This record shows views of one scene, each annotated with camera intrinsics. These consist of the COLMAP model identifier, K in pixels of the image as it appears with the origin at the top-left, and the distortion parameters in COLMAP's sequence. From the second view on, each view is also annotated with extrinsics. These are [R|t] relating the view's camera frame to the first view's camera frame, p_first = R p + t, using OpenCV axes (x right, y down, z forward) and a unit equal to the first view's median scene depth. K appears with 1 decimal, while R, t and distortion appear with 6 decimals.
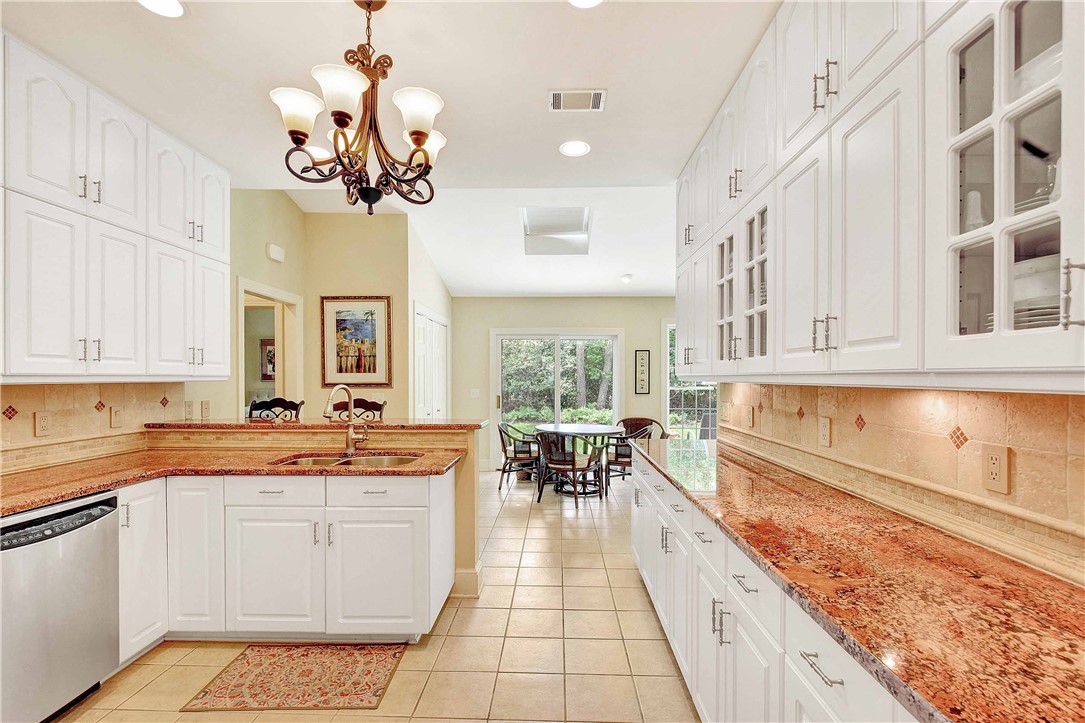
lens RADIAL K [[494.9, 0, 544.5], [0, 494.9, 390.7], [0, 0, 1]] dist [-0.001389, -0.000340]
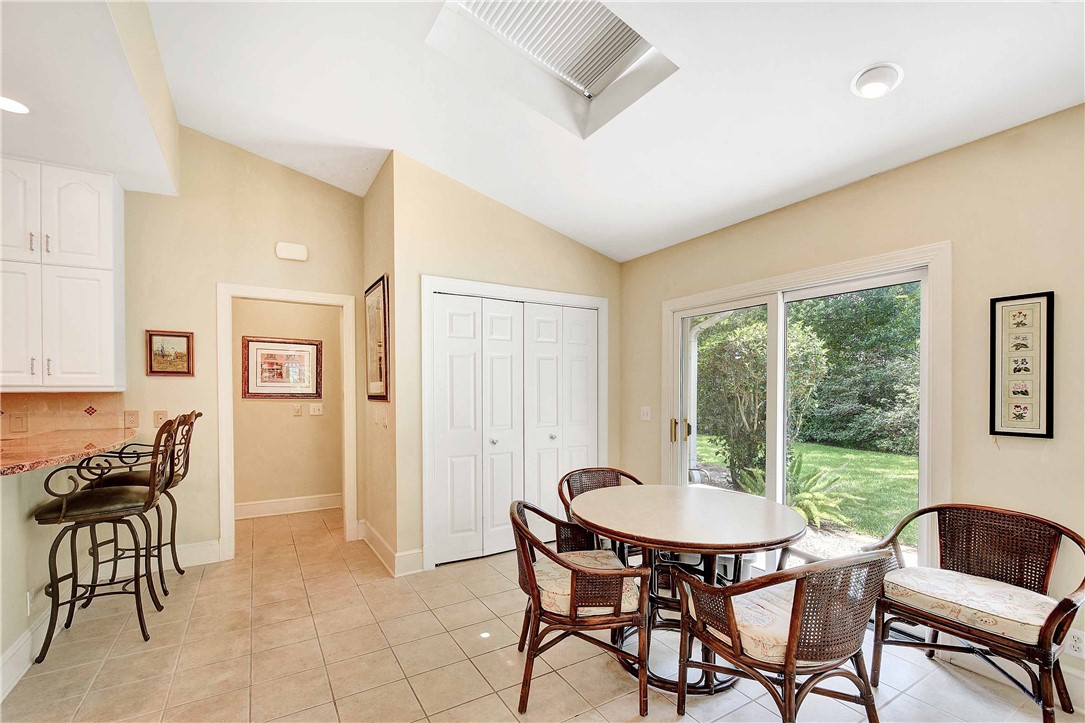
lens RADIAL K [[473.5, 0, 543.4], [0, 473.5, 392.6], [0, 0, 1]] dist [-0.000499, -0.000118]
pose [[0.542428, 0.009675, -0.840047, 0.690973], [-0.017577, 0.999846, 0.000165, -0.037177], [0.839919, 0.014676, 0.542514, 1.415934]]
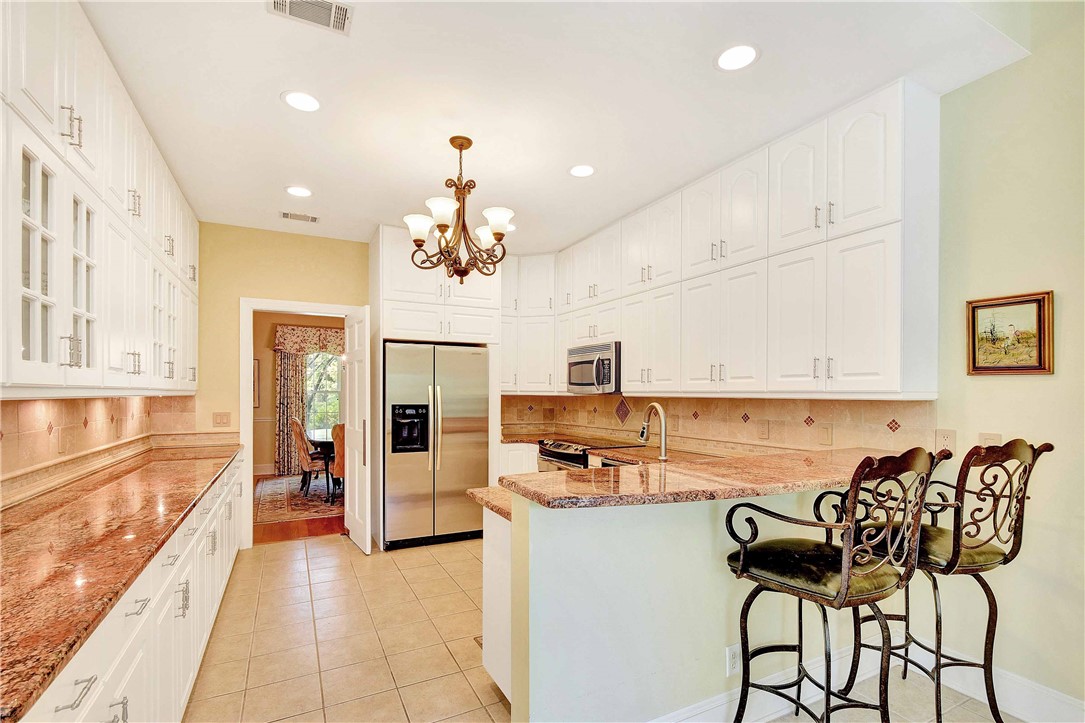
lens RADIAL K [[494.9, 0, 544.5], [0, 494.9, 390.7], [0, 0, 1]] dist [-0.001389, -0.000340]
pose [[-0.872675, -0.003364, -0.488290, 0.098748], [-0.014944, 0.999692, 0.019821, -0.043175], [0.488073, 0.024594, -0.872456, 1.575244]]
